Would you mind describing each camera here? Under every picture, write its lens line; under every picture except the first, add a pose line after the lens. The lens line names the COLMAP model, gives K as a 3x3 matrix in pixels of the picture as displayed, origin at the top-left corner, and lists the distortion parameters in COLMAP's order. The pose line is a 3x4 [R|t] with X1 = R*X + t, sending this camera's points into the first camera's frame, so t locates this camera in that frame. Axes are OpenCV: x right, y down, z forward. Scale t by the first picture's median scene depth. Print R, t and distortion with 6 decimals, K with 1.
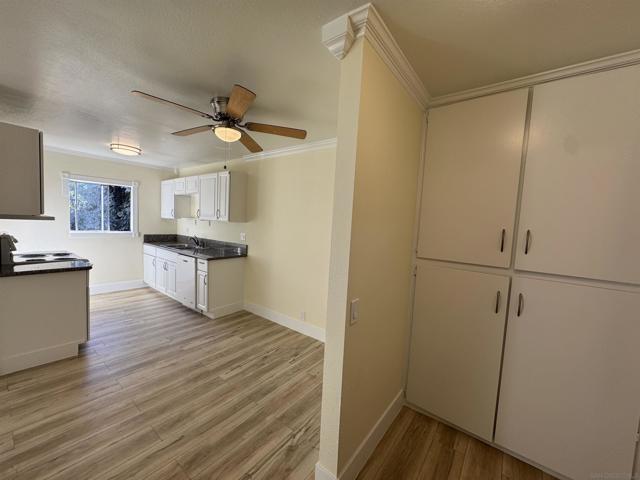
lens RADIAL K [[253.8, 0, 319.3], [0, 253.8, 239.3], [0, 0, 1]] dist [-0.001345, -0.000257]
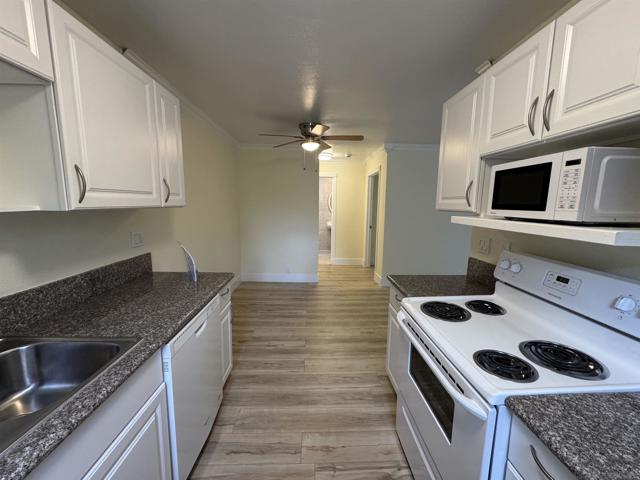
lens RADIAL K [[253.8, 0, 319.3], [0, 253.8, 239.3], [0, 0, 1]] dist [-0.001345, -0.000257]
pose [[-0.637473, -0.166788, 0.752203, -1.059616], [0.004691, 0.975430, 0.220260, -0.133778], [-0.770458, 0.143938, -0.621028, 1.294213]]
